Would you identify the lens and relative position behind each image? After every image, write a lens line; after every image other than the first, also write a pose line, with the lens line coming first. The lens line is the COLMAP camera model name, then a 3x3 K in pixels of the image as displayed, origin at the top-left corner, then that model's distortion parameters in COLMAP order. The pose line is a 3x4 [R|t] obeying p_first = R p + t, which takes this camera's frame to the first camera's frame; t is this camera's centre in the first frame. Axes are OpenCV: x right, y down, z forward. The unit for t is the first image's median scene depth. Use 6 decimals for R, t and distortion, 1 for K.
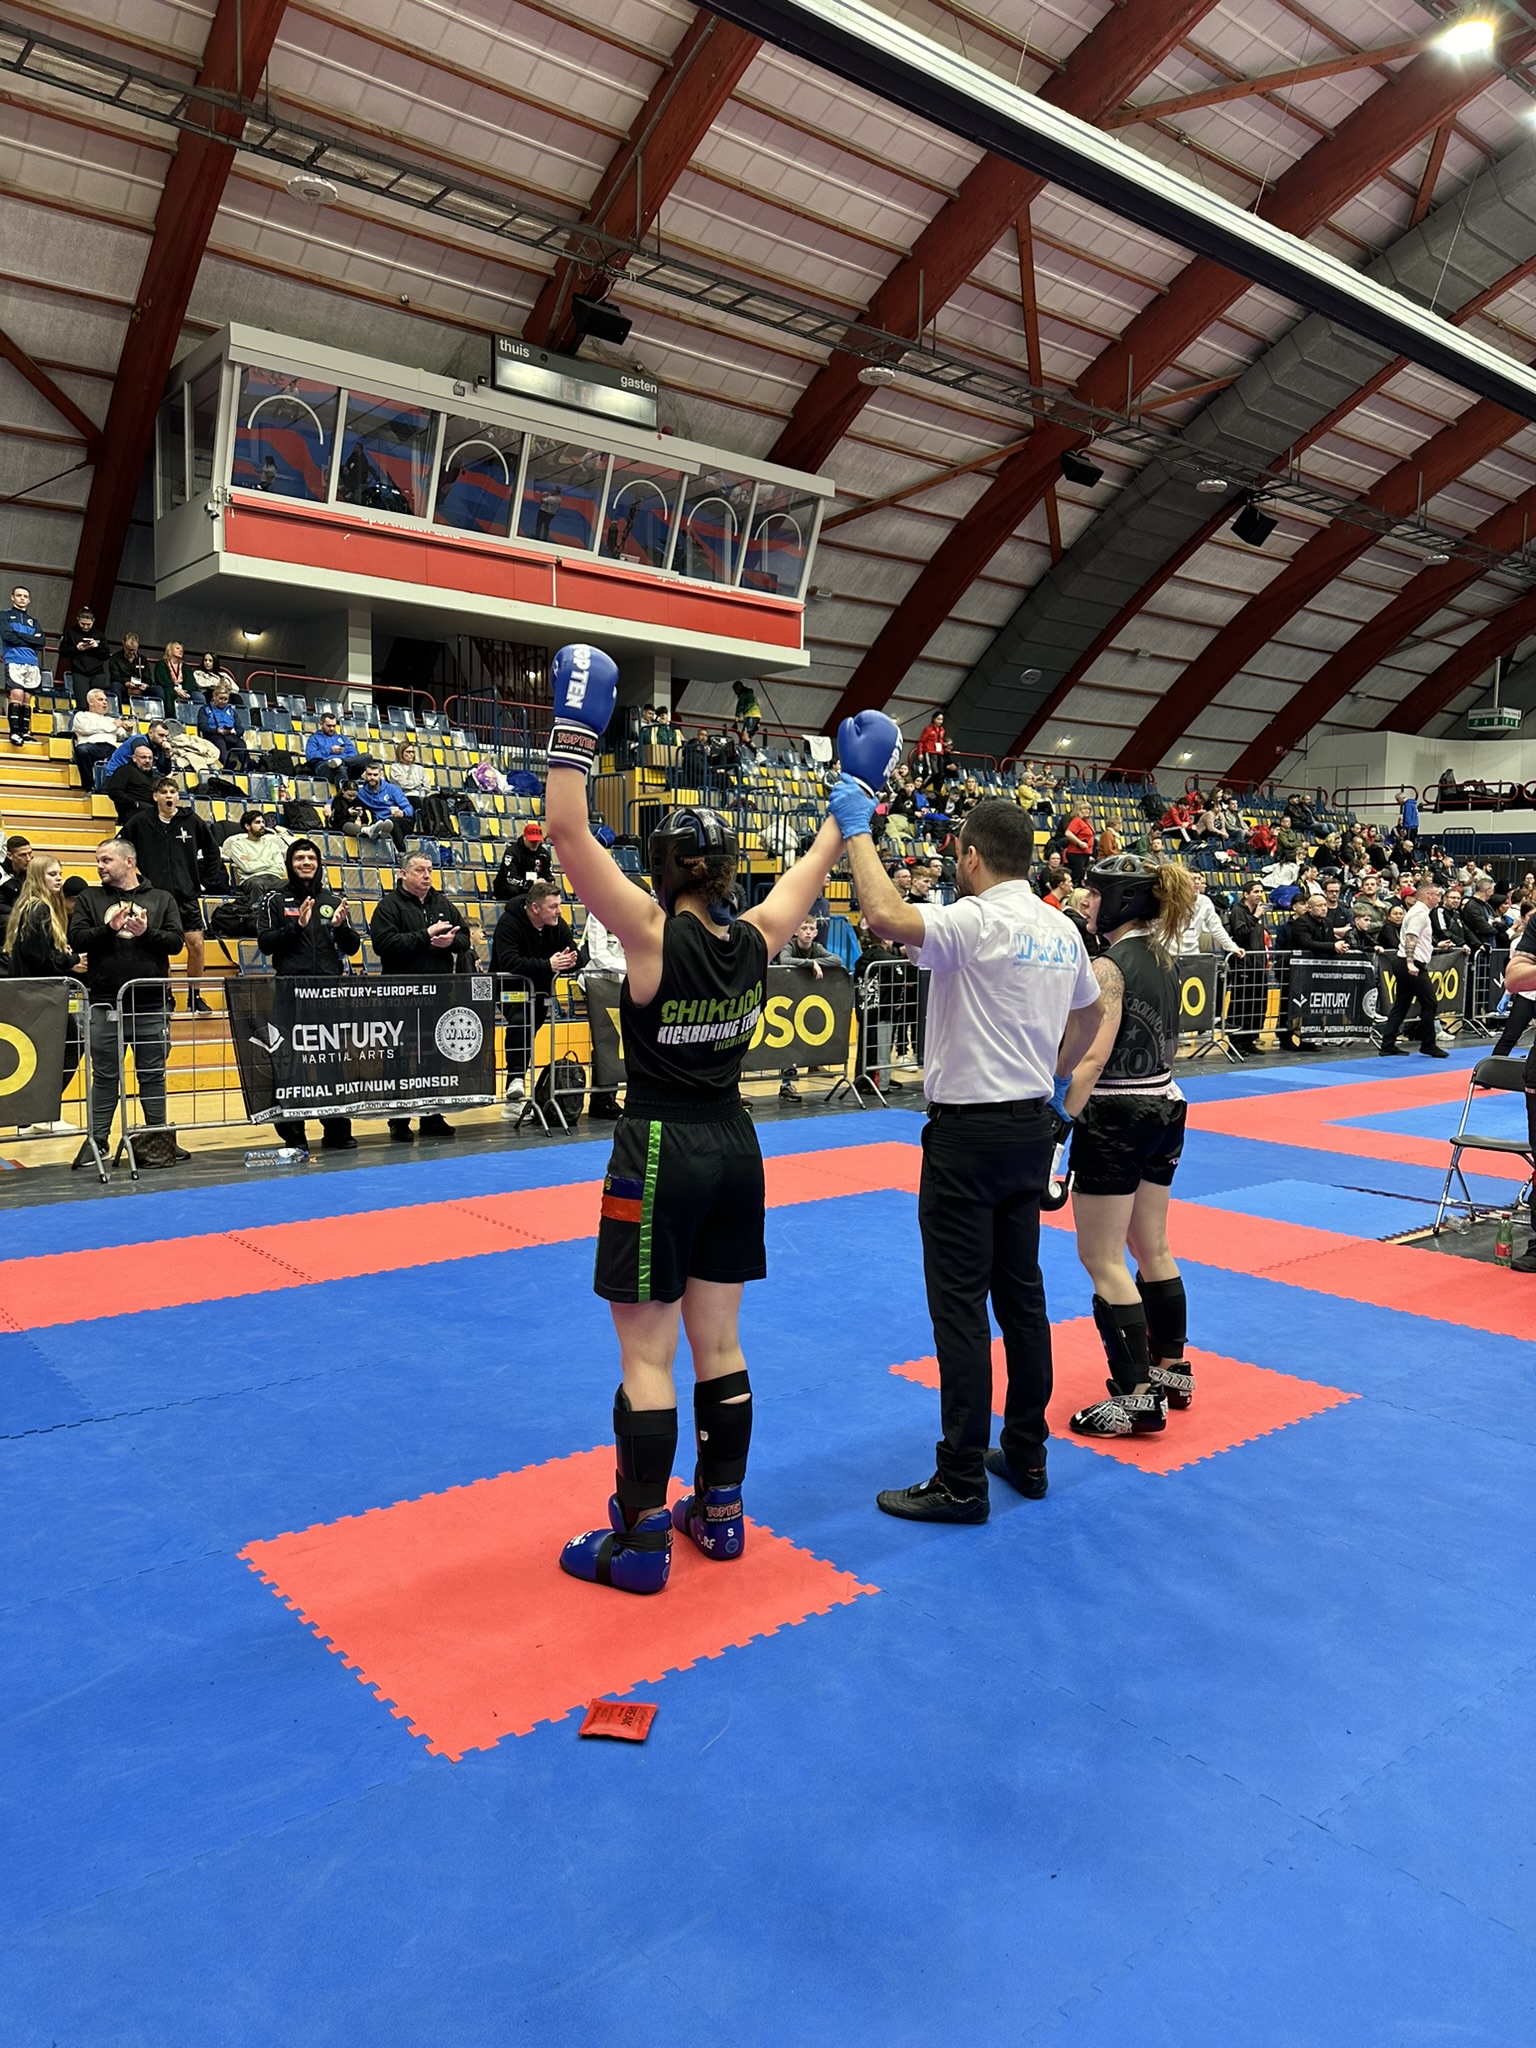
lens RADIAL K [[1466.7, 0, 768.0], [0, 1466.7, 1024.0], [0, 0, 1]] dist [-0.004325, 0.004563]
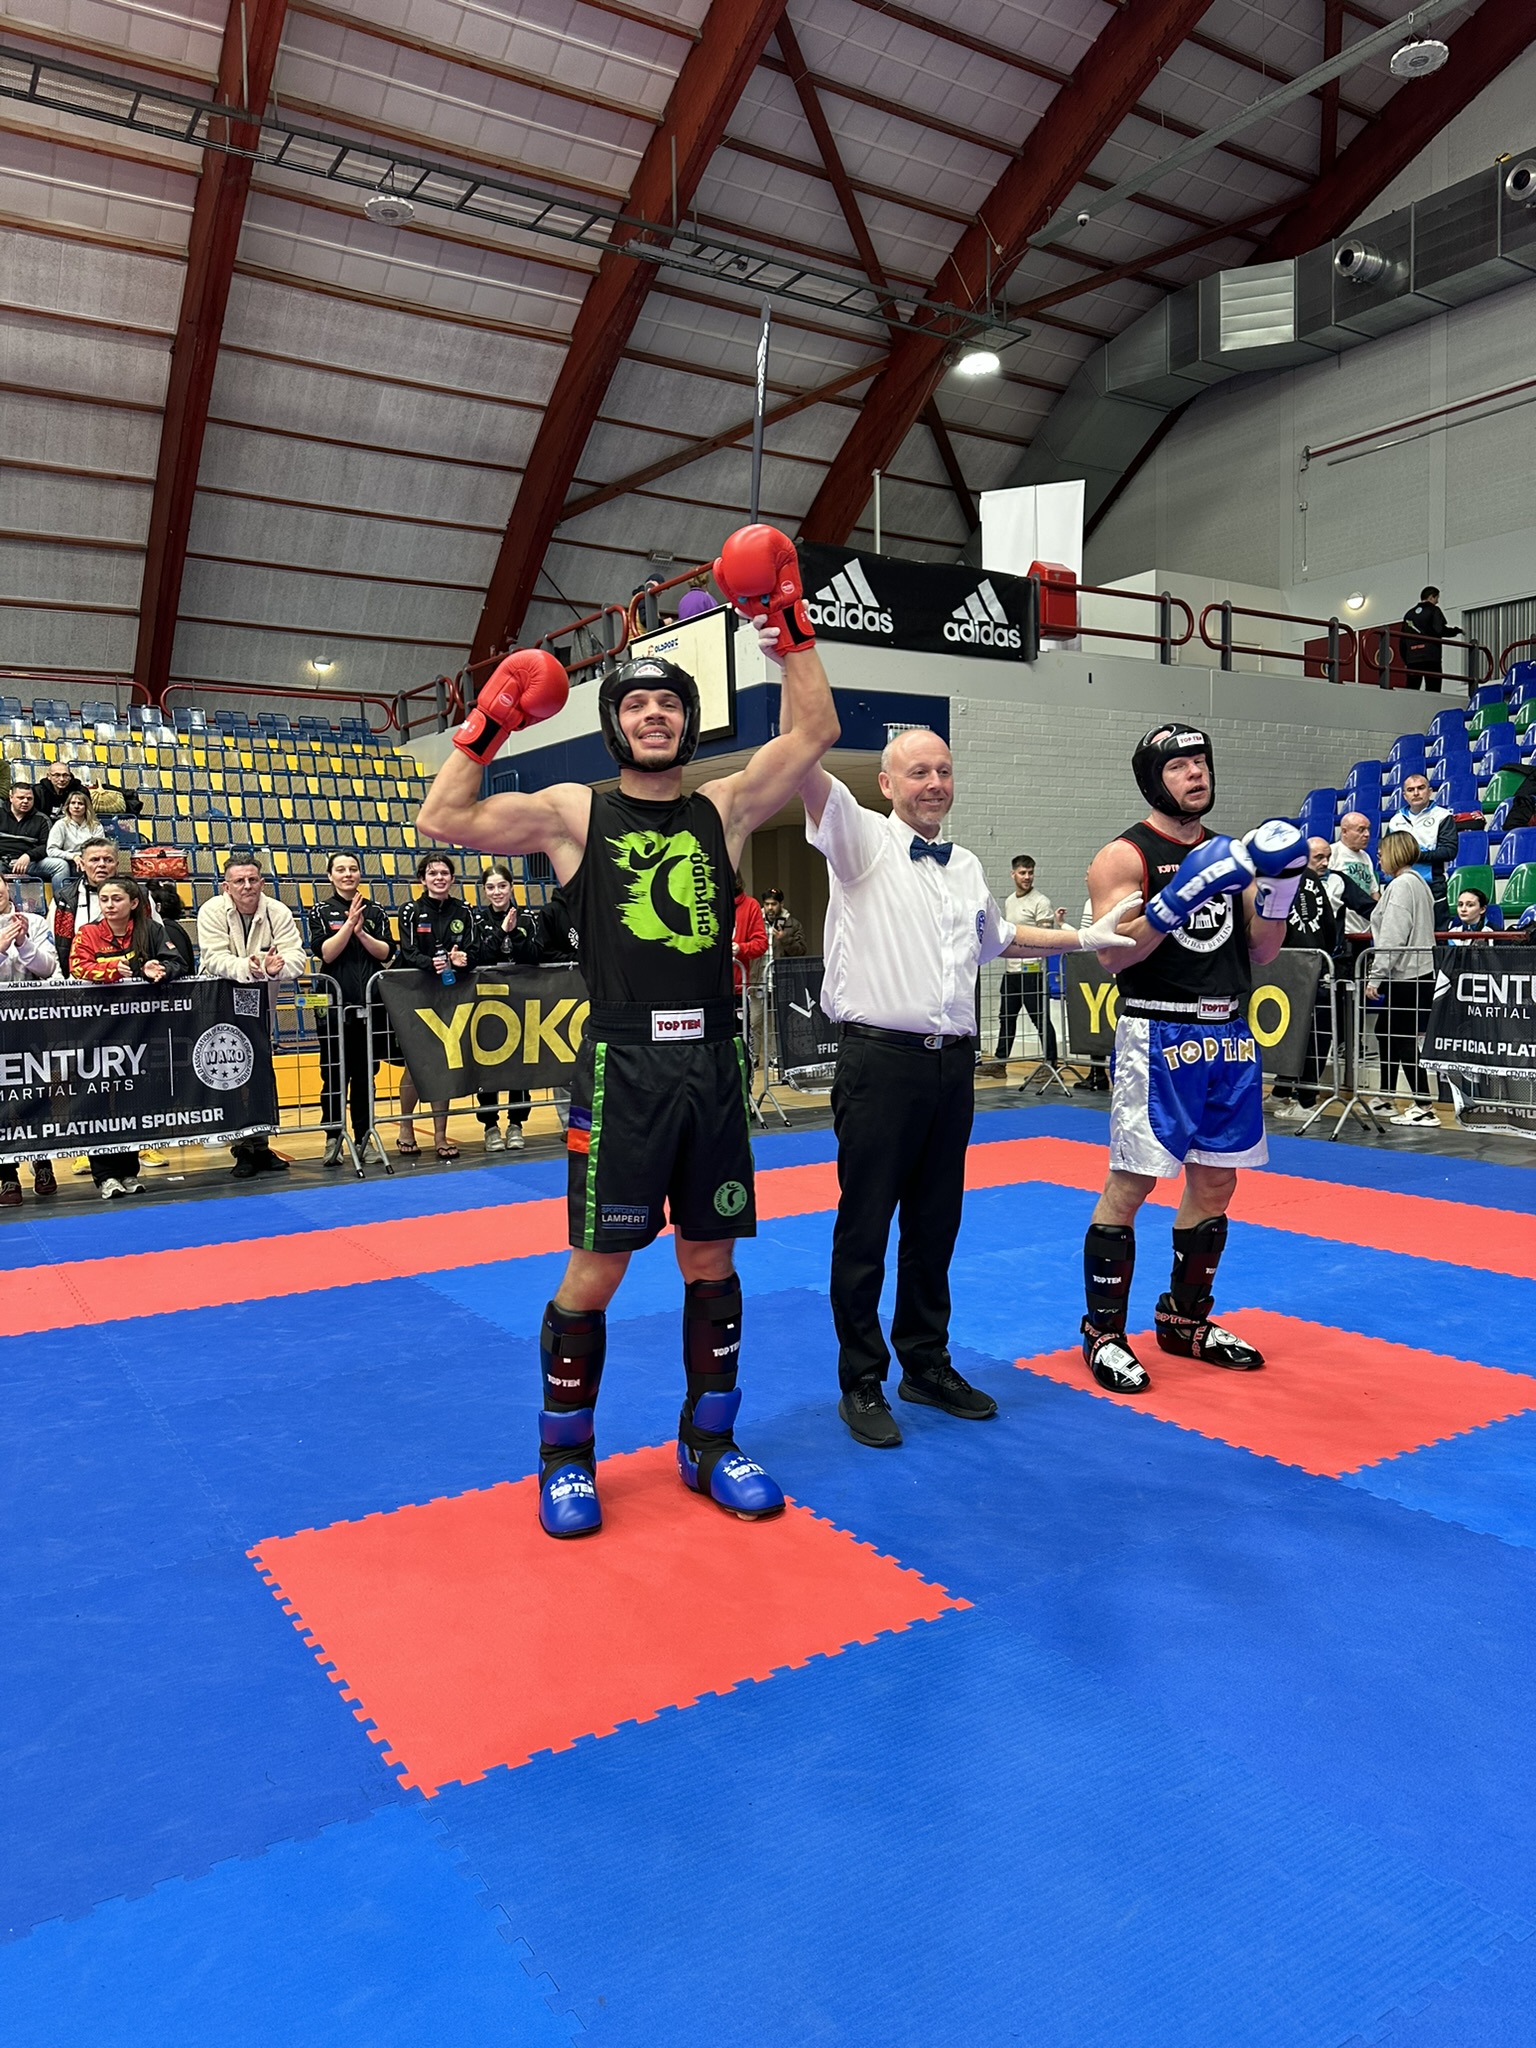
lens RADIAL K [[1385.0, 0, 768.0], [0, 1385.0, 1024.0], [0, 0, 1]] dist [0.046570, -0.036700]
pose [[0.990131, -0.012370, -0.139600, 0.123769], [0.013131, 0.999904, 0.004528, -0.007165], [0.139531, -0.006317, 0.990198, 0.102507]]
